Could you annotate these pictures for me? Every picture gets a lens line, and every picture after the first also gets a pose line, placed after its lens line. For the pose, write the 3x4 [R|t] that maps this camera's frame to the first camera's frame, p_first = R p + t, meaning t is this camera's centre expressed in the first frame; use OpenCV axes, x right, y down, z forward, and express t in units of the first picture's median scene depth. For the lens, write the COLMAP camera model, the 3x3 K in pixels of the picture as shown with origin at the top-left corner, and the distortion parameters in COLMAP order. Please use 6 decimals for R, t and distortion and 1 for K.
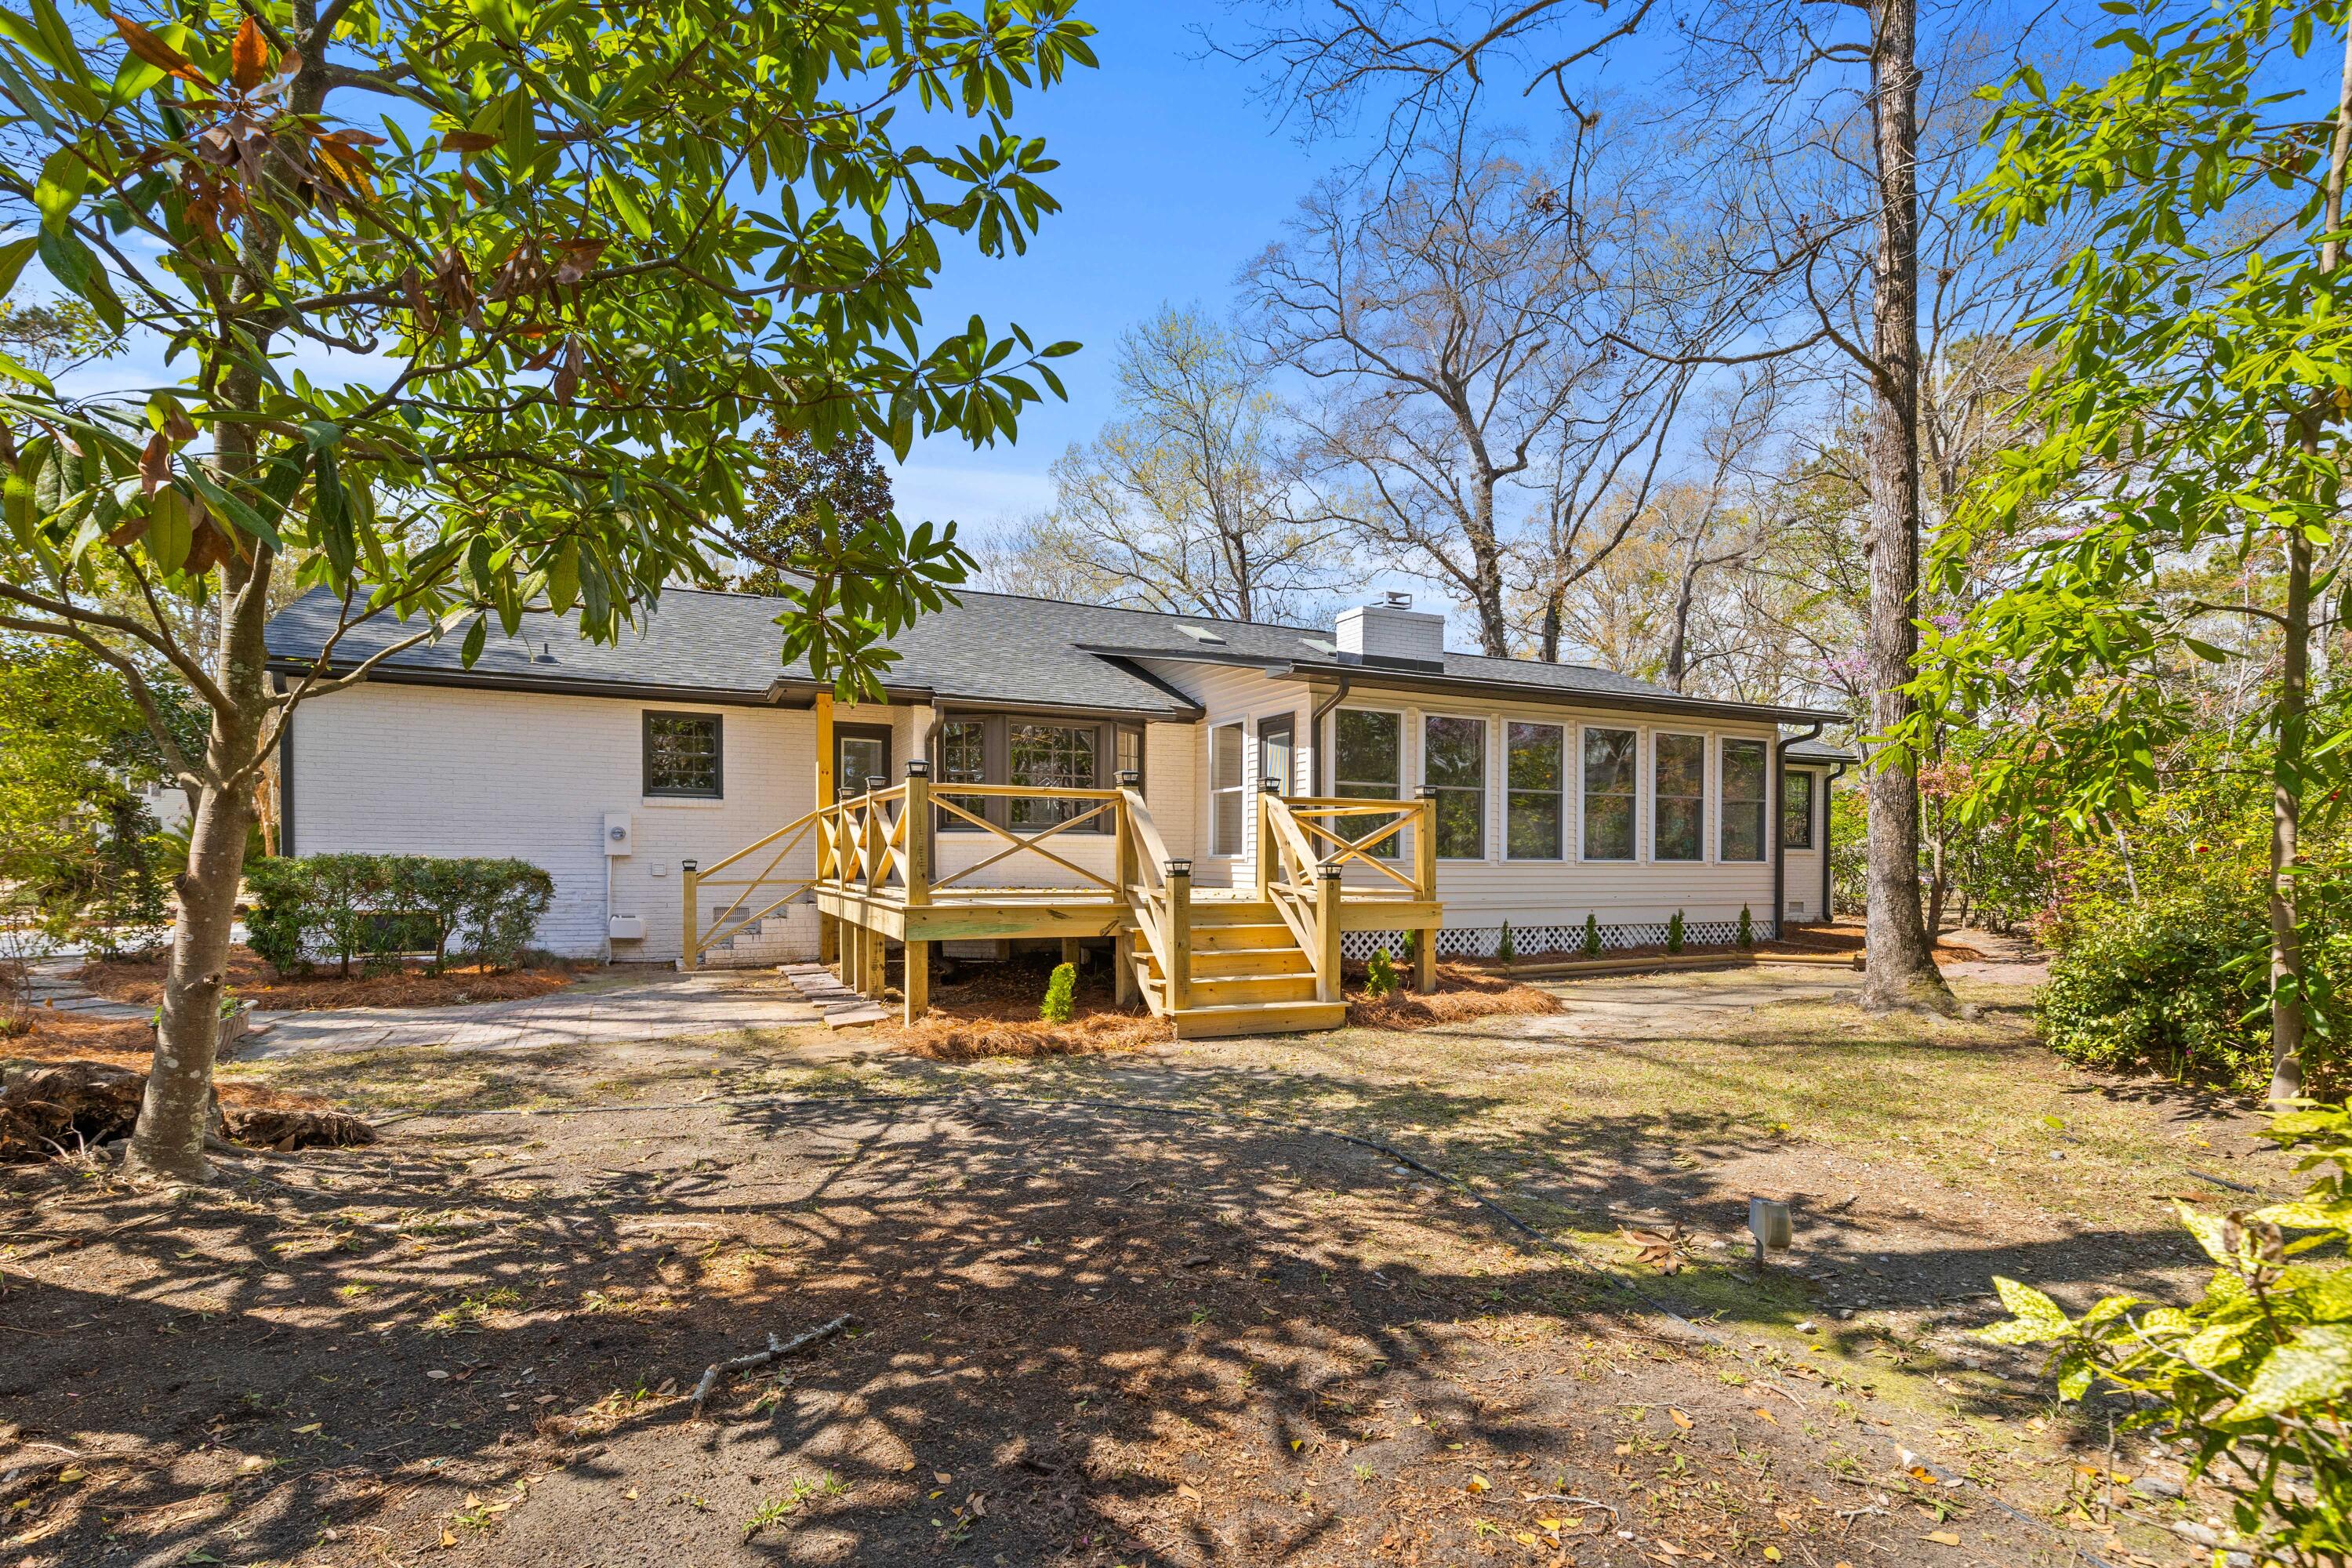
lens RADIAL K [[1094.3, 0, 1177.9], [0, 1094.3, 914.5], [0, 0, 1]] dist [0.000109, -0.000037]
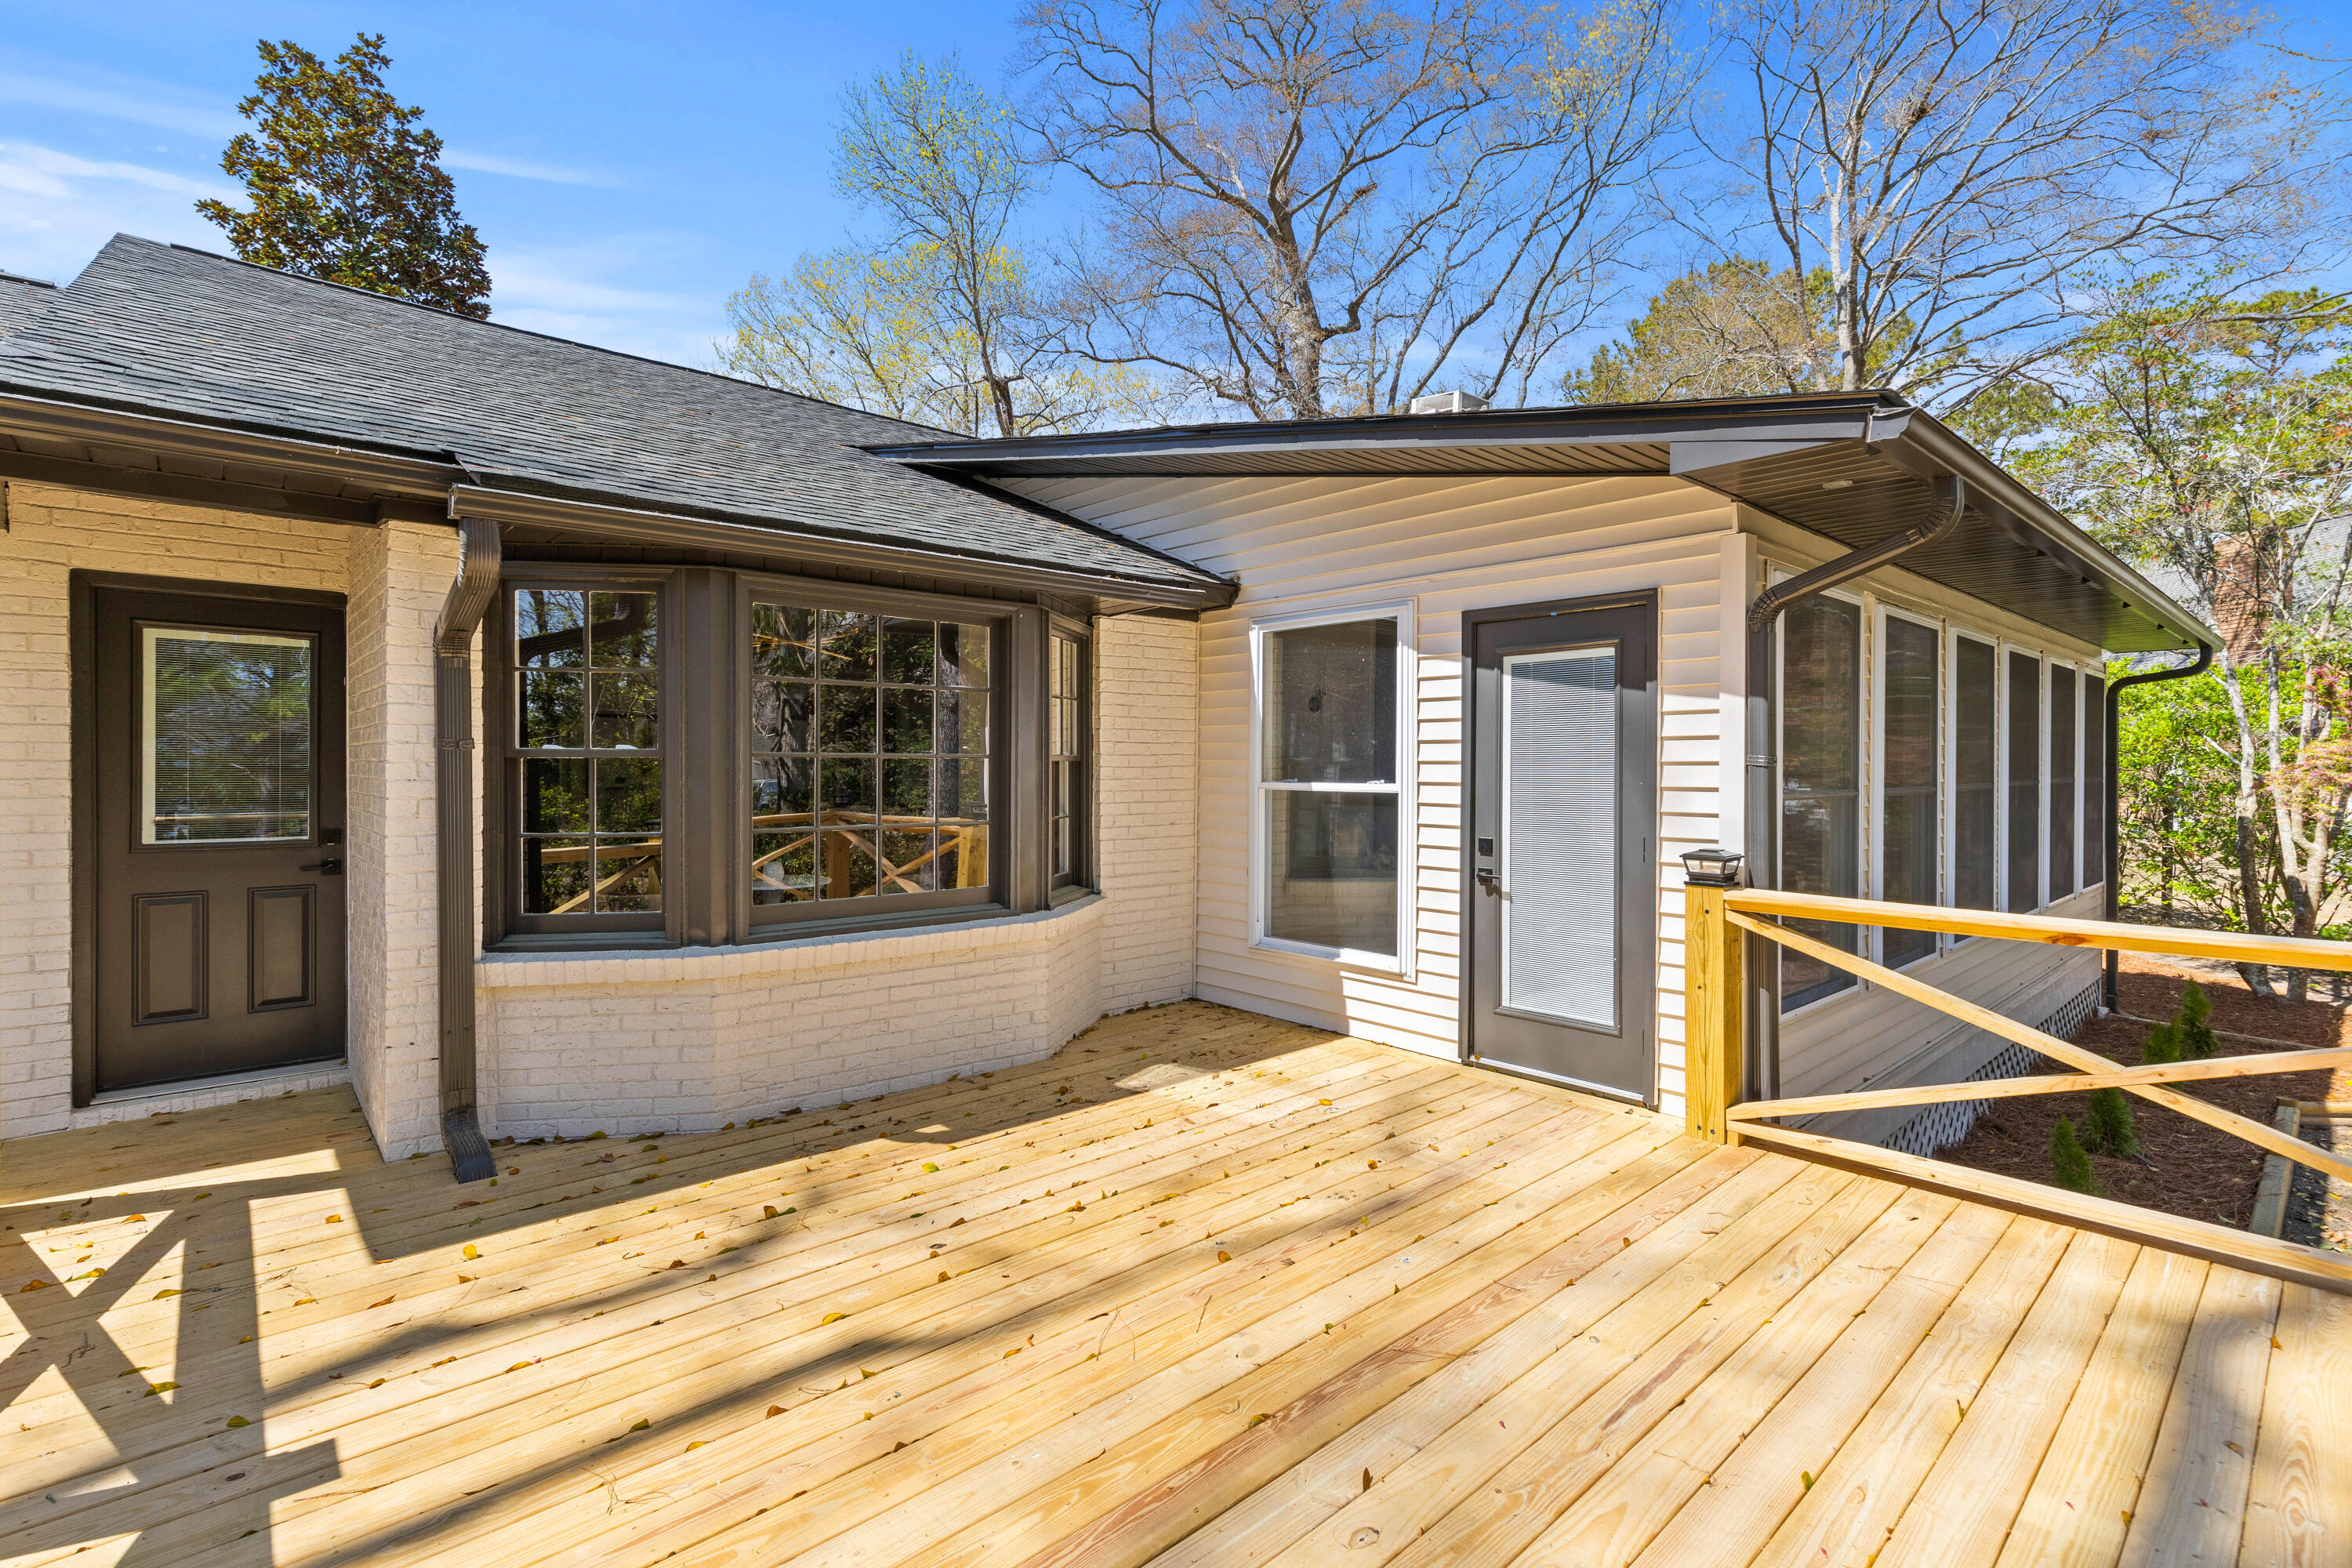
lens RADIAL K [[1065.0, 0, 1176.0], [0, 1065.0, 784.0], [0, 0, 1]] dist [0.000420, -0.000118]
pose [[0.958146, -0.013453, 0.285964, -0.052789], [0.021926, 0.999410, -0.026448, -0.046944], [-0.285440, 0.031611, 0.957875, 0.286528]]
